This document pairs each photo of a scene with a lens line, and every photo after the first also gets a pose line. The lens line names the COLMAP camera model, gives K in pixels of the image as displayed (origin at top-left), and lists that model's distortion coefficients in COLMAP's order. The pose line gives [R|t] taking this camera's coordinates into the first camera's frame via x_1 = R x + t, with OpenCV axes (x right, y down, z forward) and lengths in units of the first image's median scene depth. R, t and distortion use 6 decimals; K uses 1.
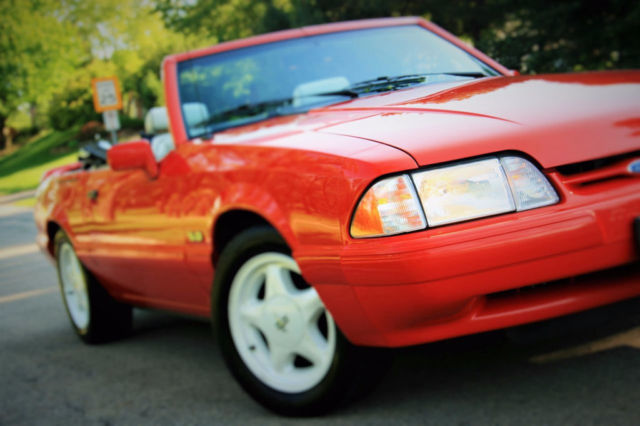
lens RADIAL K [[1205.6, 0, 320.0], [0, 1205.6, 213.0], [0, 0, 1]] dist [0.019229, 0.057052]
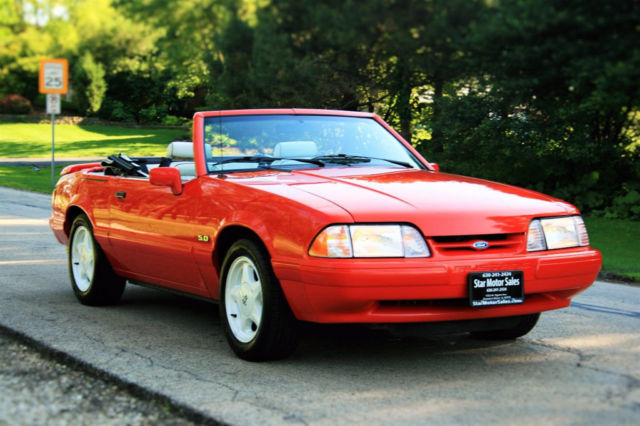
lens RADIAL K [[1520.7, 0, 320.0], [0, 1520.7, 213.0], [0, 0, 1]] dist [-0.037099, -0.098113]
pose [[0.981889, 0.180613, 0.057214, -0.076381], [-0.179307, 0.983416, -0.027237, 0.013984], [-0.061185, 0.016485, 0.997990, -0.954828]]
